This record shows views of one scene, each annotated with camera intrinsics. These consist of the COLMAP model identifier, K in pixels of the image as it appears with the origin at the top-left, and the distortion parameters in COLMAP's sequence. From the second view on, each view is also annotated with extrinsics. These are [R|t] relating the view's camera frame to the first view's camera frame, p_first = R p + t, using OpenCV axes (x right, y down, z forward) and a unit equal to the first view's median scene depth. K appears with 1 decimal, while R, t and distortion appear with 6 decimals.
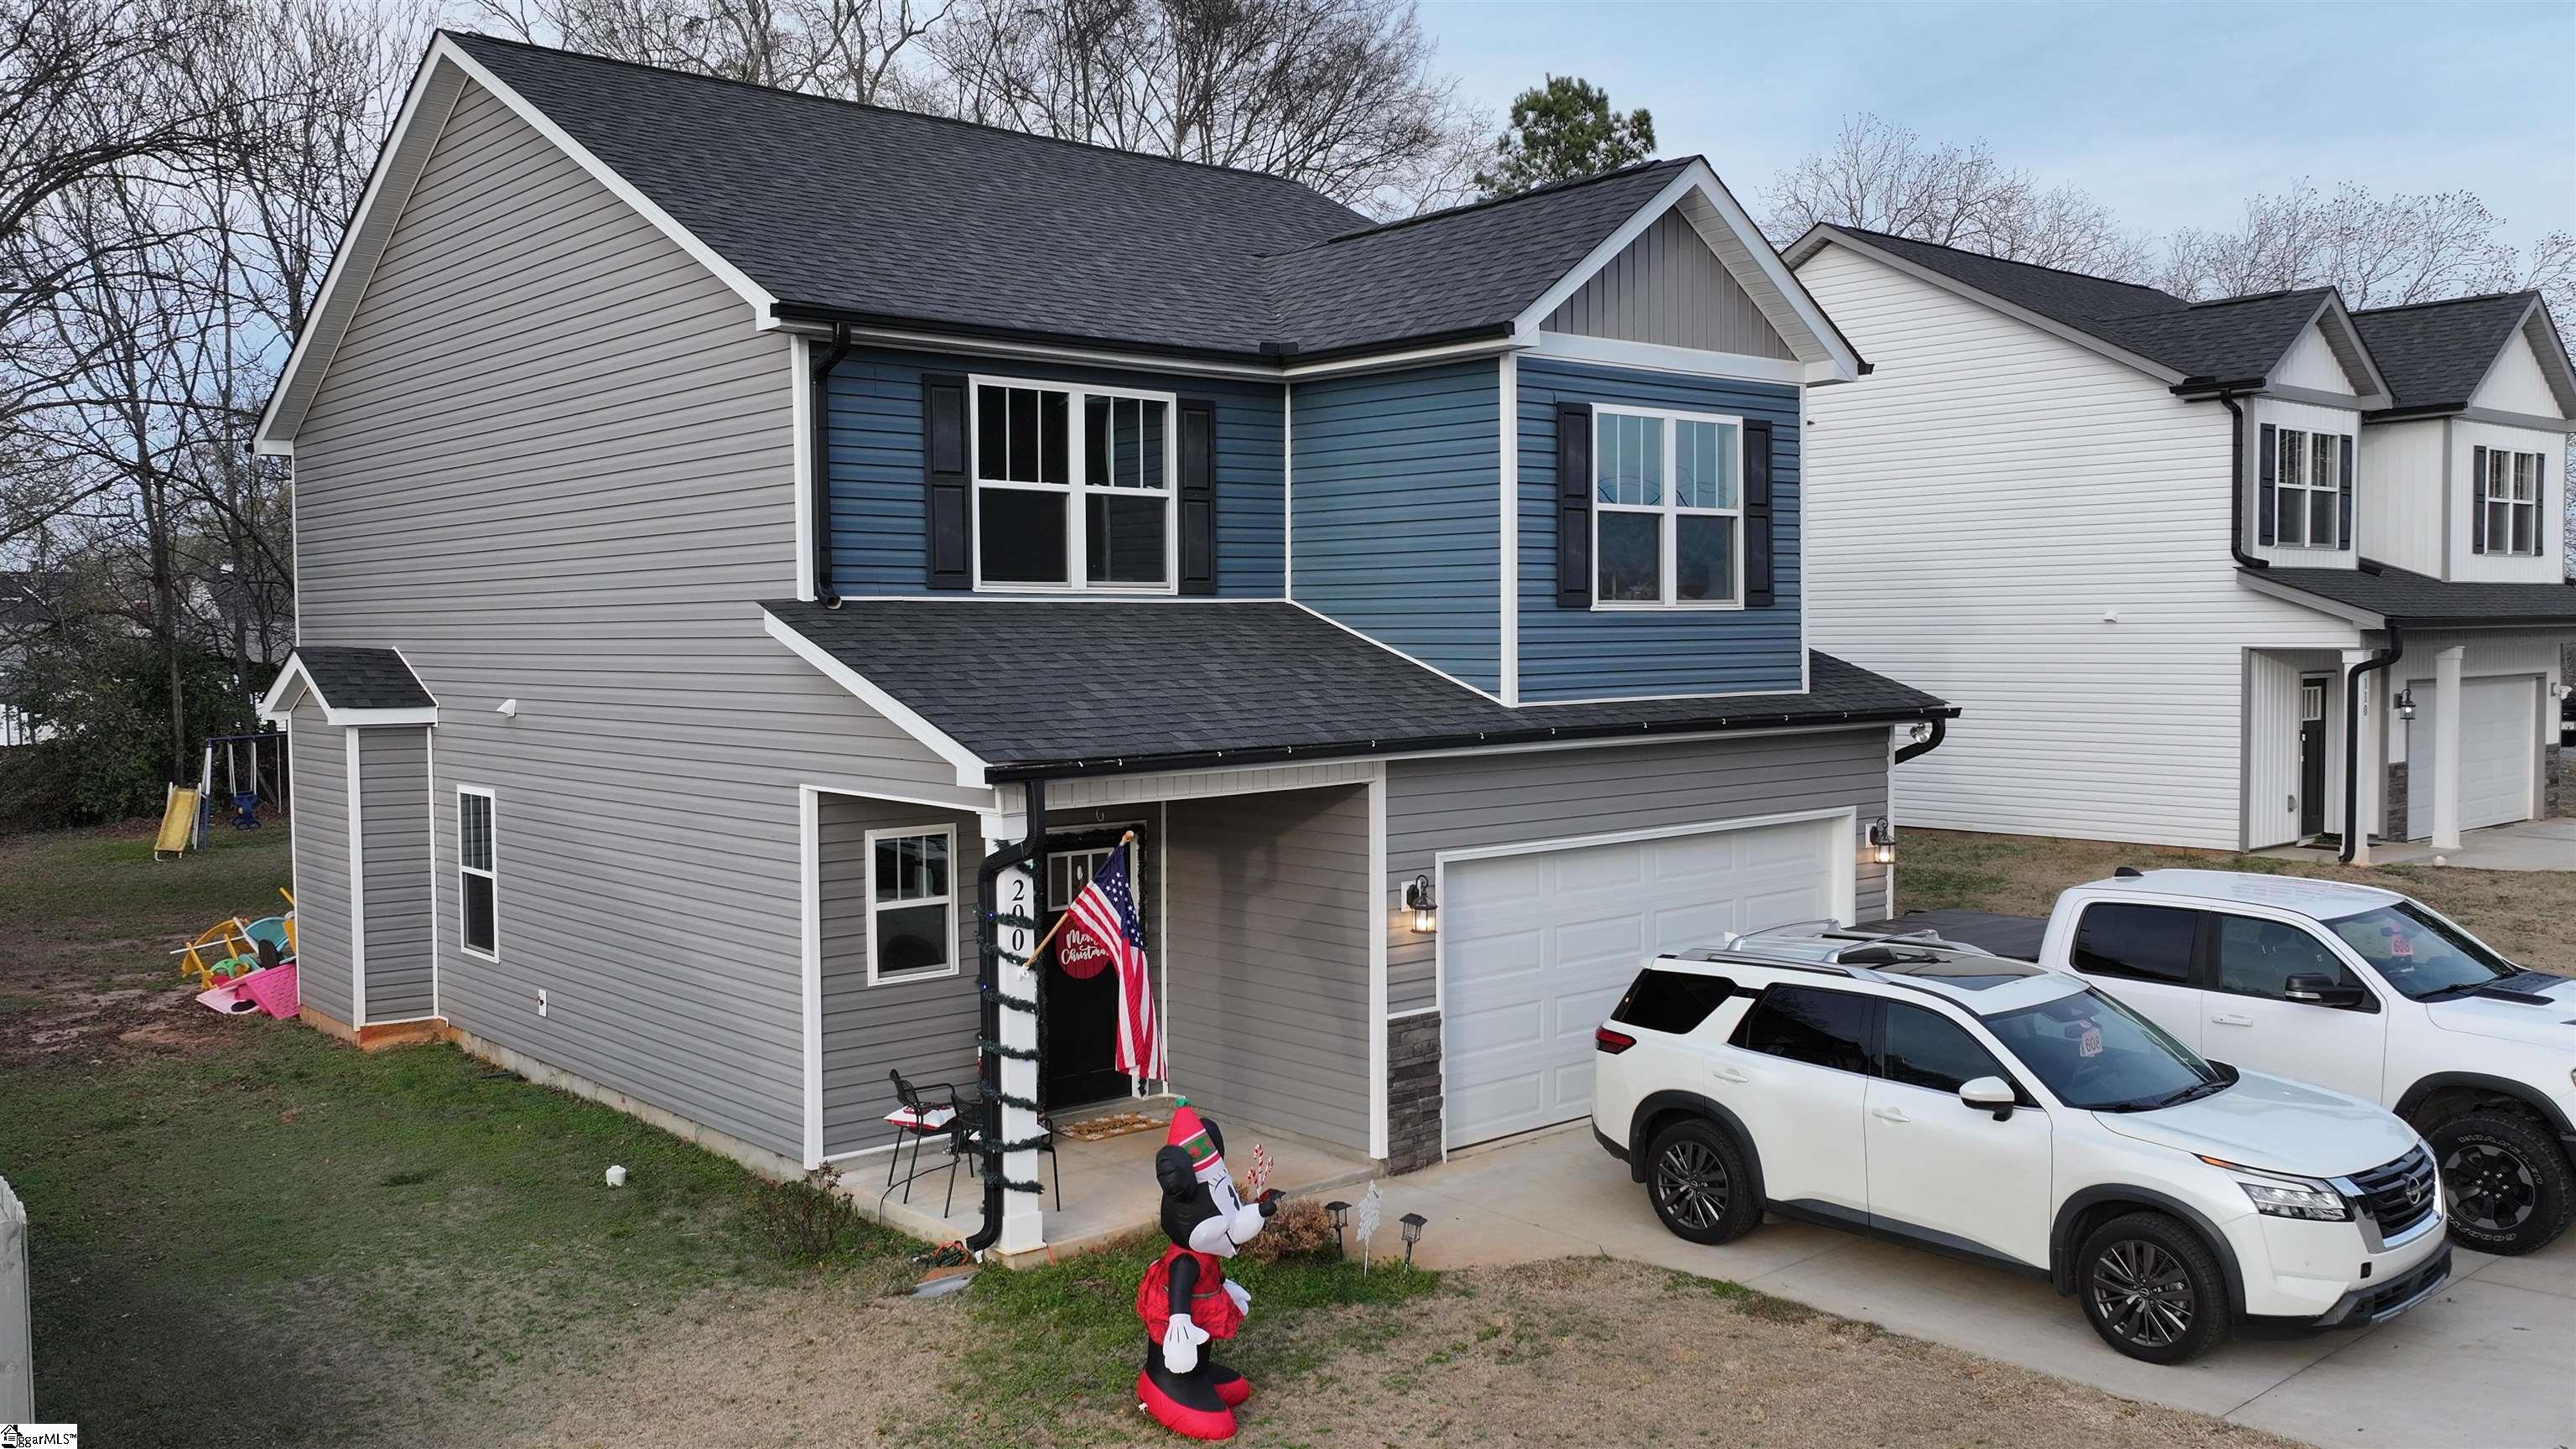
lens RADIAL K [[2085.8, 0, 1293.7], [0, 2085.8, 731.5], [0, 0, 1]] dist [0.008630, -0.011244]
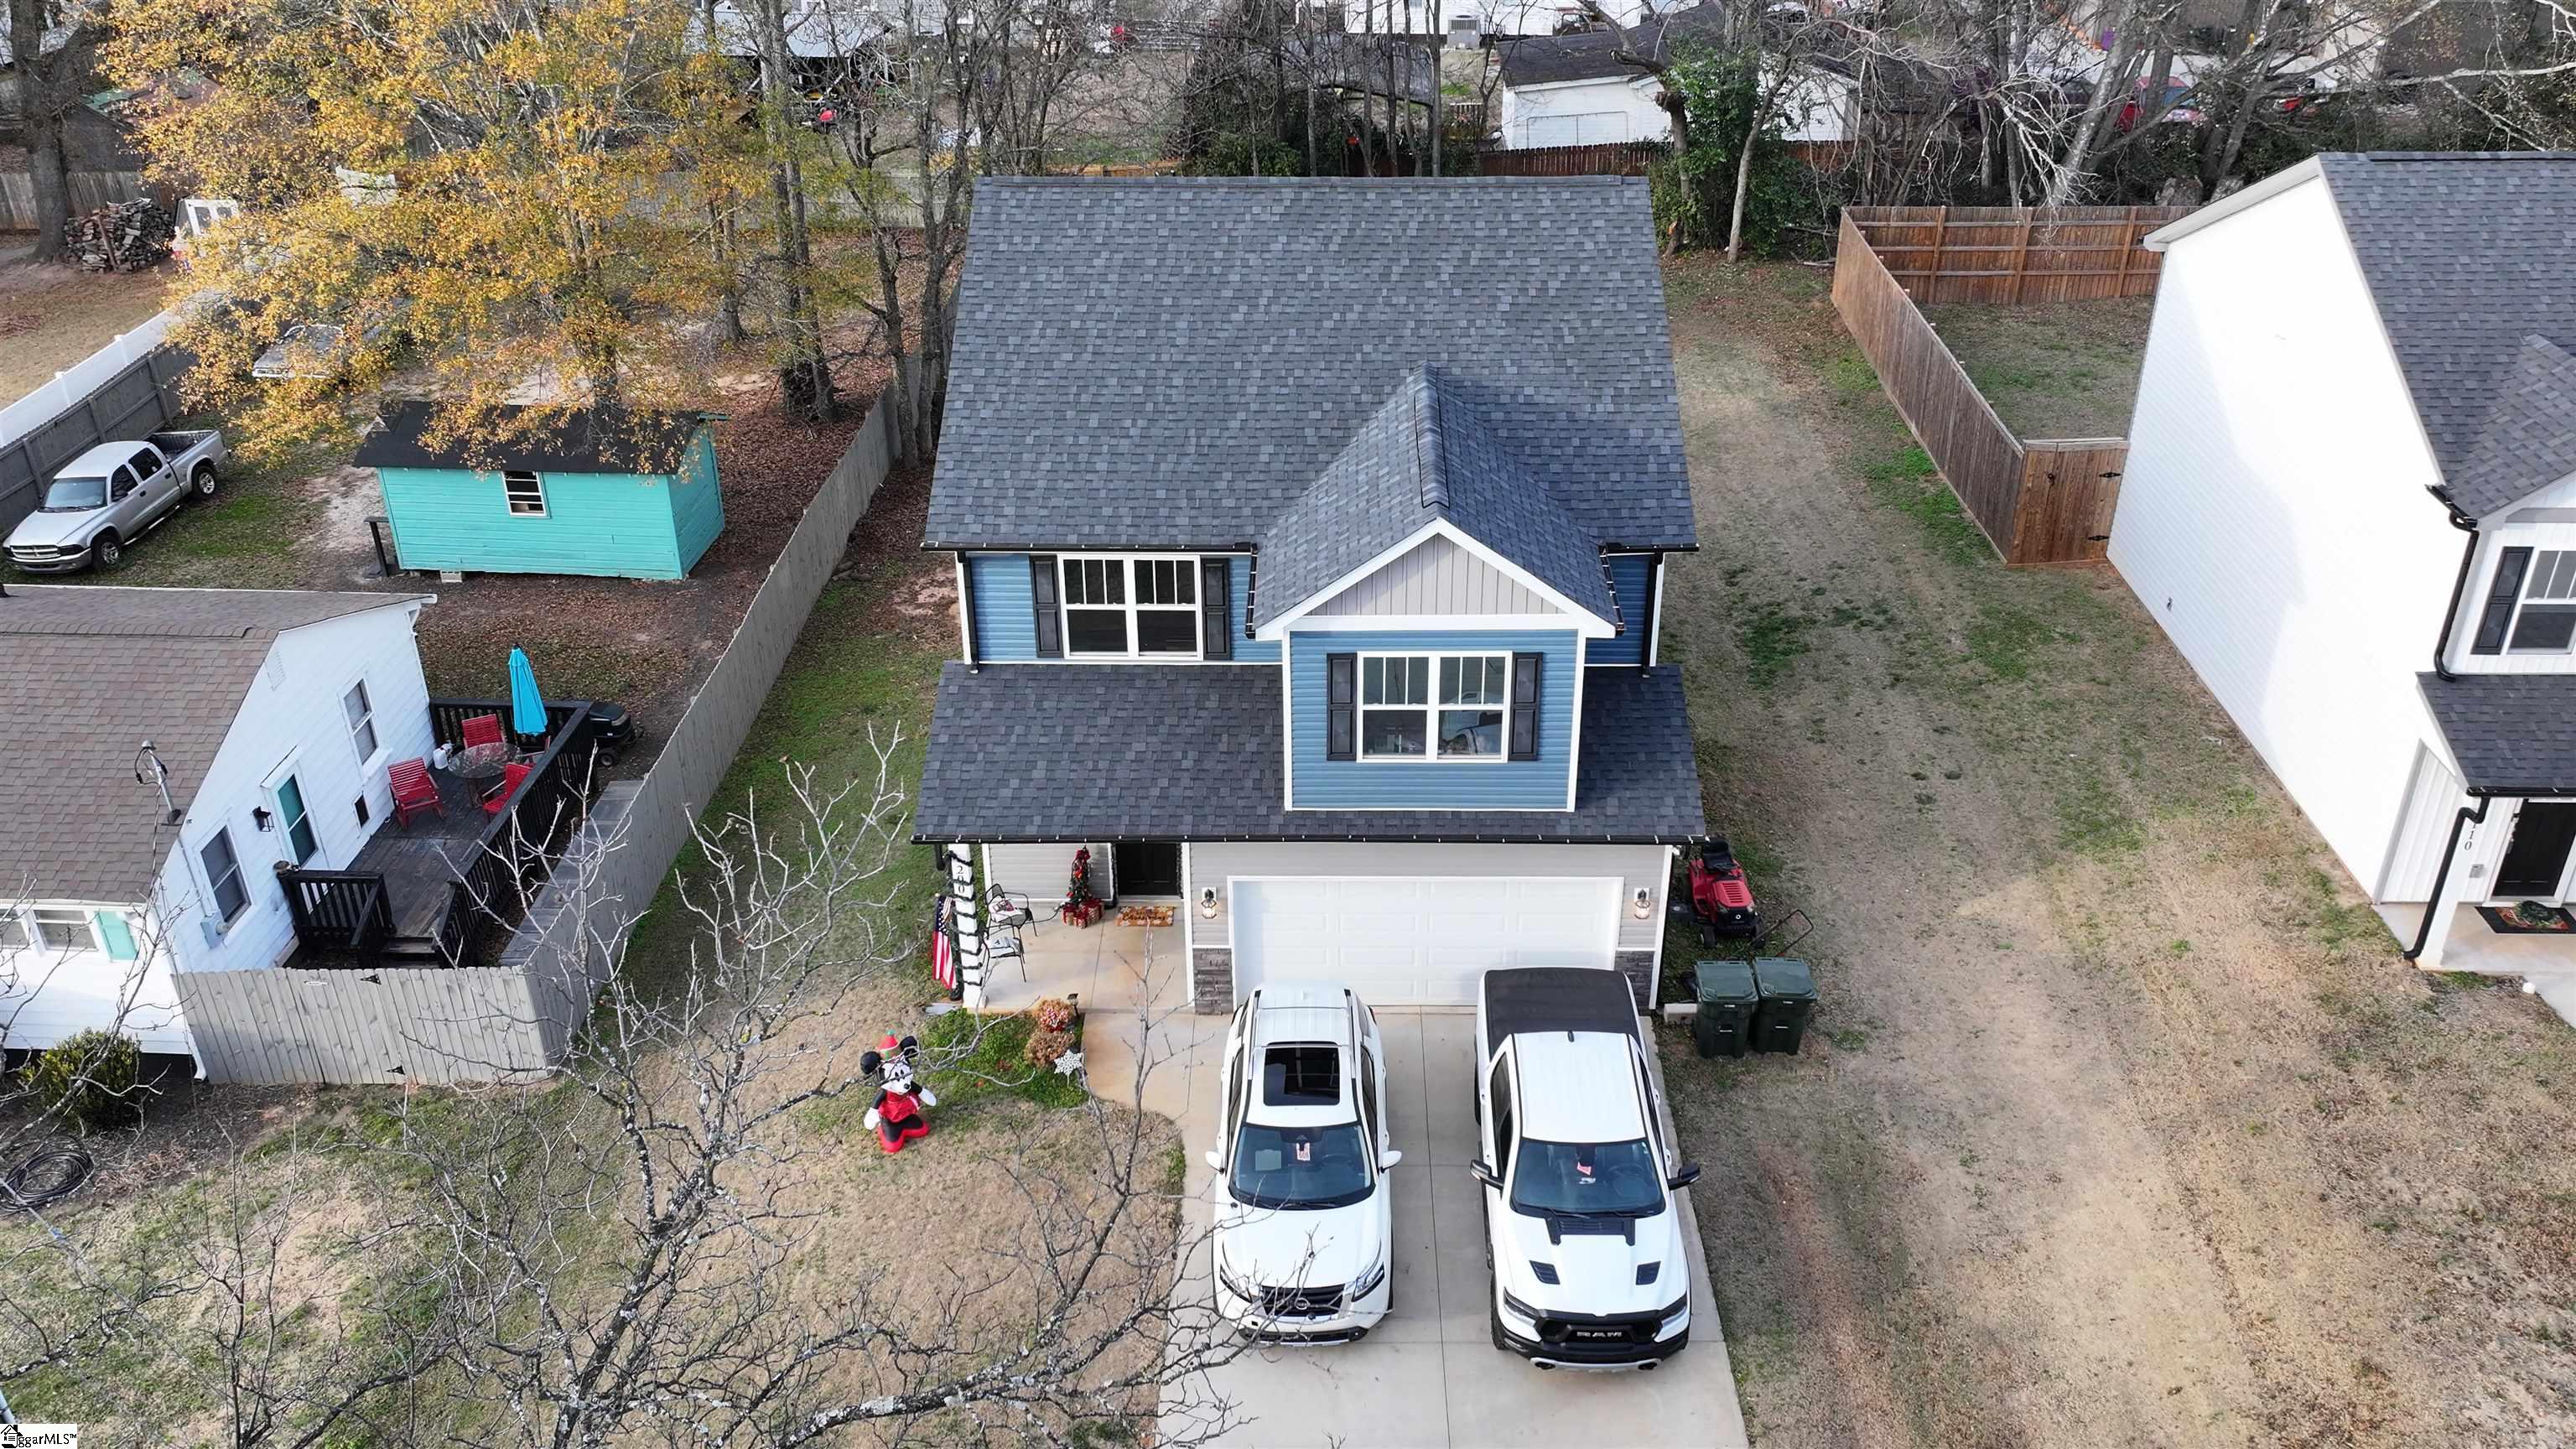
lens RADIAL K [[2085.8, 0, 1290.5], [0, 2085.8, 724.5], [0, 0, 1]] dist [0.008630, -0.011244]
pose [[0.745576, 0.330575, -0.578651, 1.118284], [-0.032901, 0.885497, 0.463479, -0.903854], [0.665608, -0.326520, 0.671082, -0.143736]]
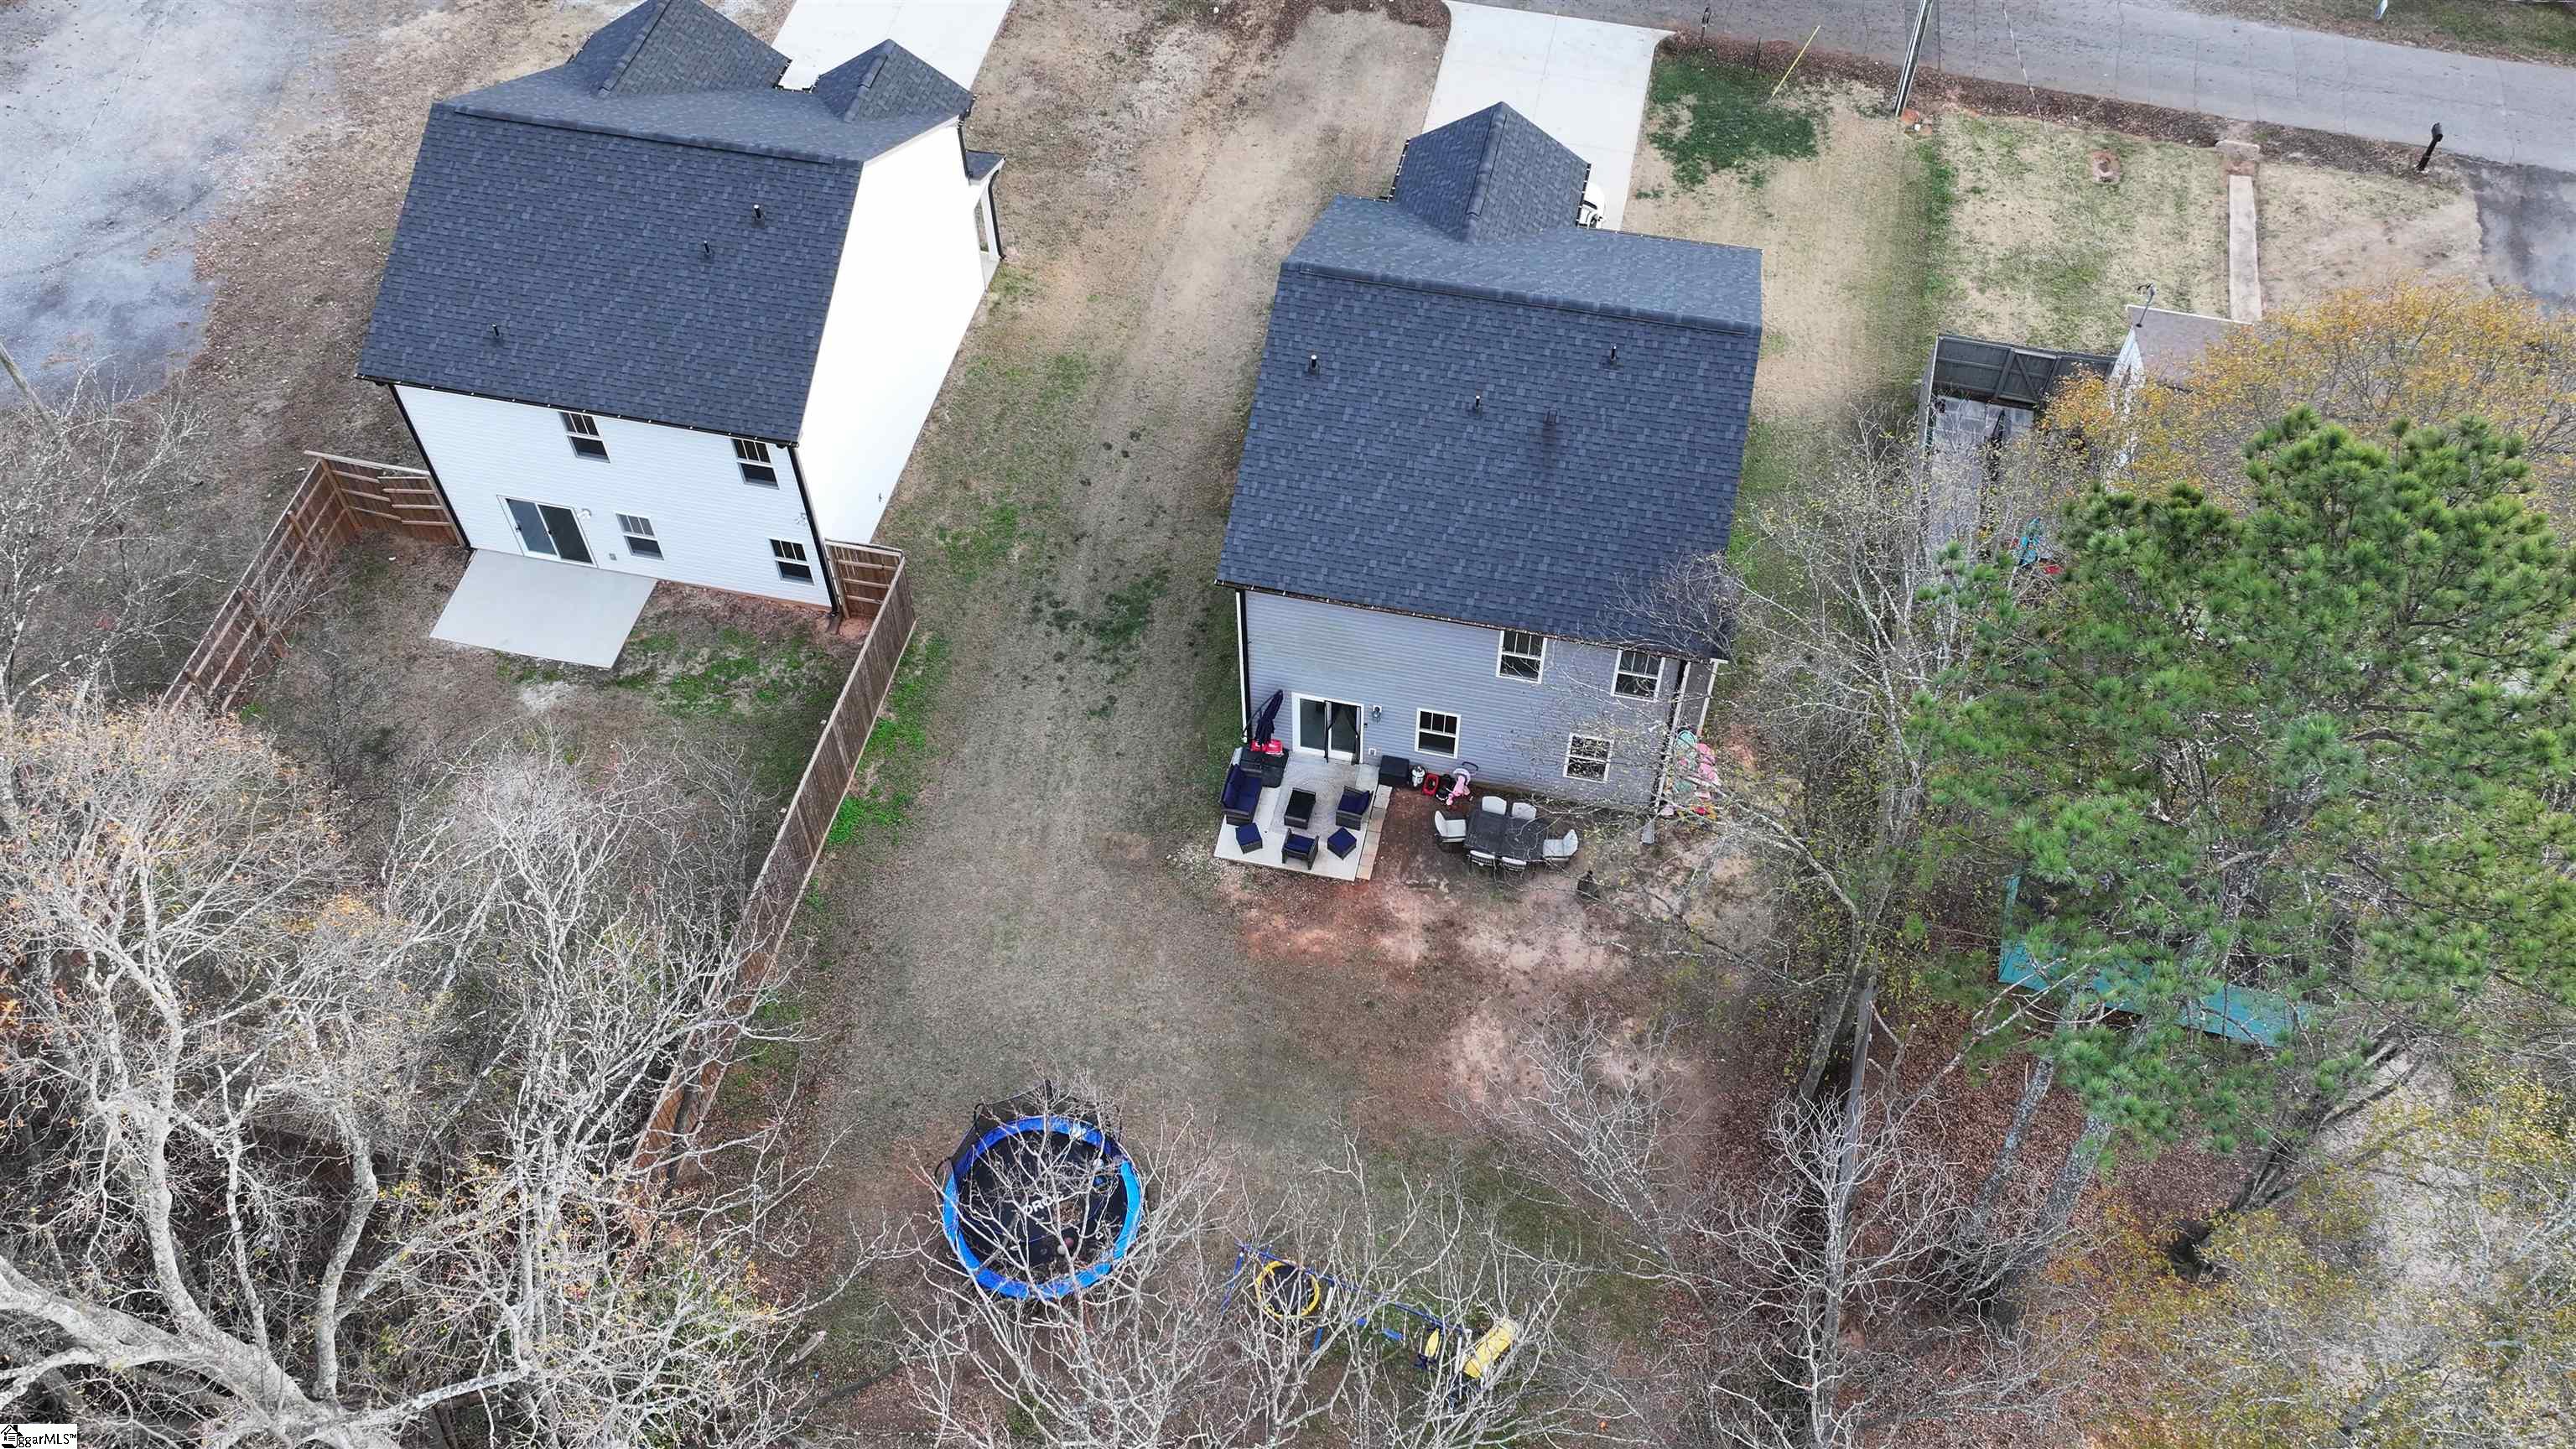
lens RADIAL K [[2085.8, 0, 1294.7], [0, 2085.8, 719.3], [0, 0, 1]] dist [0.008630, -0.011244]
pose [[-0.600637, -0.626145, 0.497170, -1.863662], [0.052686, 0.589486, 0.806059, -2.416822], [-0.797784, 0.510343, -0.321078, 2.913570]]
